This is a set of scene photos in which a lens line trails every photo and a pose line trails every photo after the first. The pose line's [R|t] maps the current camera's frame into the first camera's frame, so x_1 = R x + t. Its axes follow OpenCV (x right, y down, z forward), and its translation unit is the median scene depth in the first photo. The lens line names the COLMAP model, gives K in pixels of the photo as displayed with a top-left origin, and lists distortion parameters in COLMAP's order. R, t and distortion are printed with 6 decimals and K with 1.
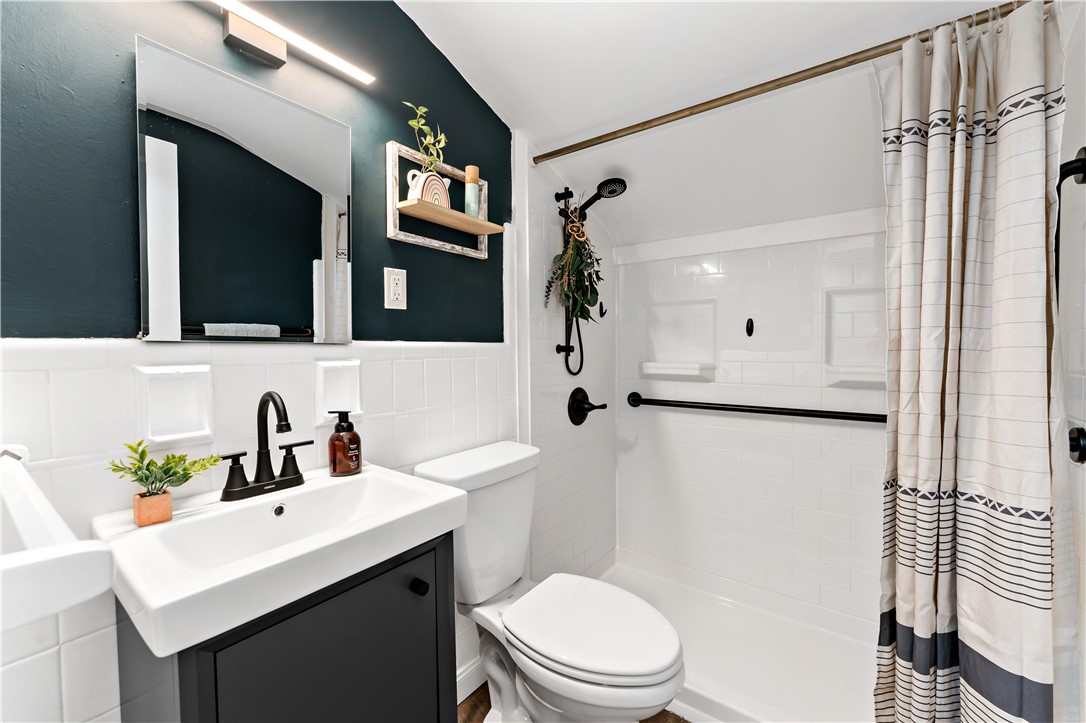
lens RADIAL K [[445.6, 0, 540.4], [0, 445.6, 358.8], [0, 0, 1]] dist [-0.002579, -0.000231]
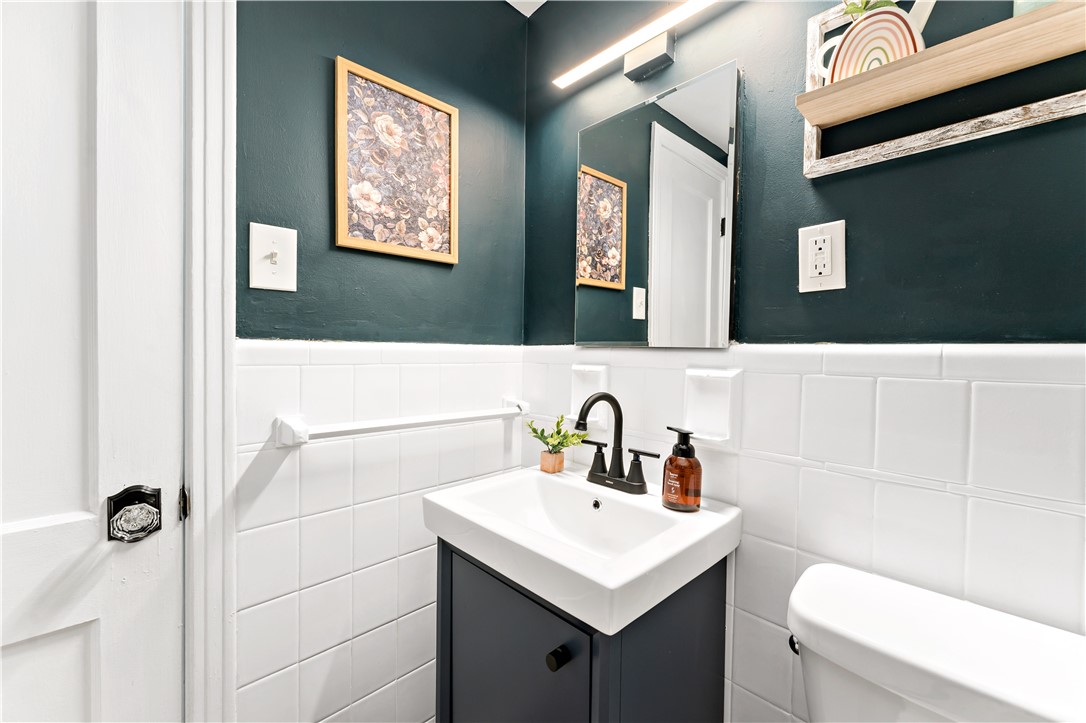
lens RADIAL K [[445.6, 0, 539.6], [0, 445.6, 358.7], [0, 0, 1]] dist [-0.002579, -0.000231]
pose [[-0.178404, 0.020926, -0.983735, 0.409150], [-0.034059, 0.999043, 0.027429, -0.027465], [0.983368, 0.038398, -0.177520, 0.884085]]
